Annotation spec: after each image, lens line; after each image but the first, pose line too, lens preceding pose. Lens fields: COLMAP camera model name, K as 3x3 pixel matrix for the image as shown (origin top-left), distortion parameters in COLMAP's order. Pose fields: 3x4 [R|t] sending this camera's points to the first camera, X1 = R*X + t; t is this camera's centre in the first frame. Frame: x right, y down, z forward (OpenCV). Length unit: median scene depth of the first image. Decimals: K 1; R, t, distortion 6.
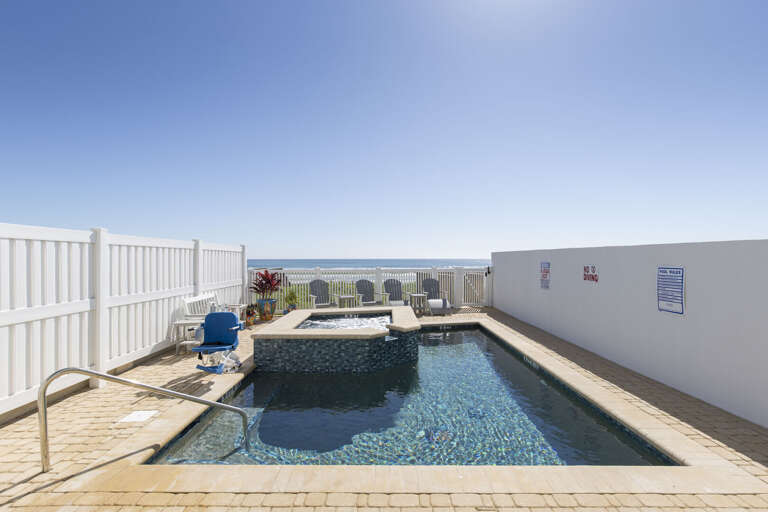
lens RADIAL K [[361.1, 0, 382.1], [0, 361.1, 248.9], [0, 0, 1]] dist [-0.001226, -0.001049]
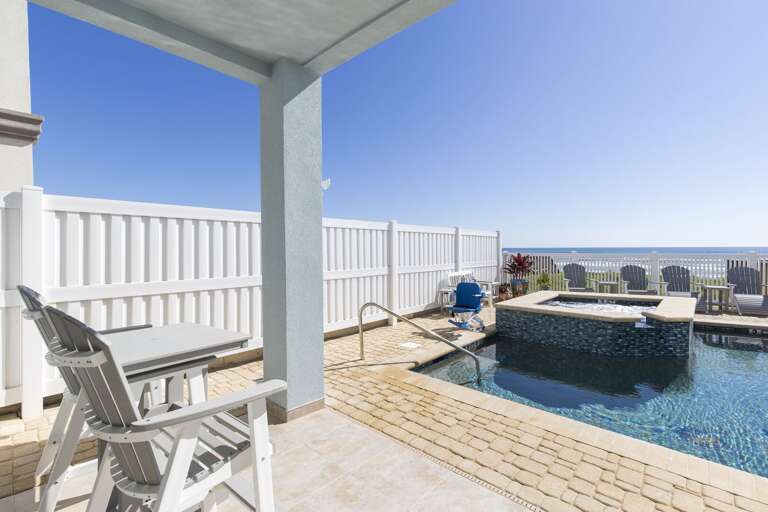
lens RADIAL K [[361.1, 0, 382.1], [0, 361.1, 248.9], [0, 0, 1]] dist [-0.001226, -0.001049]
pose [[0.728202, -0.005404, -0.685341, 0.178604], [0.020166, 0.999705, 0.013545, 0.033402], [0.685065, -0.023684, 0.728097, -0.102827]]
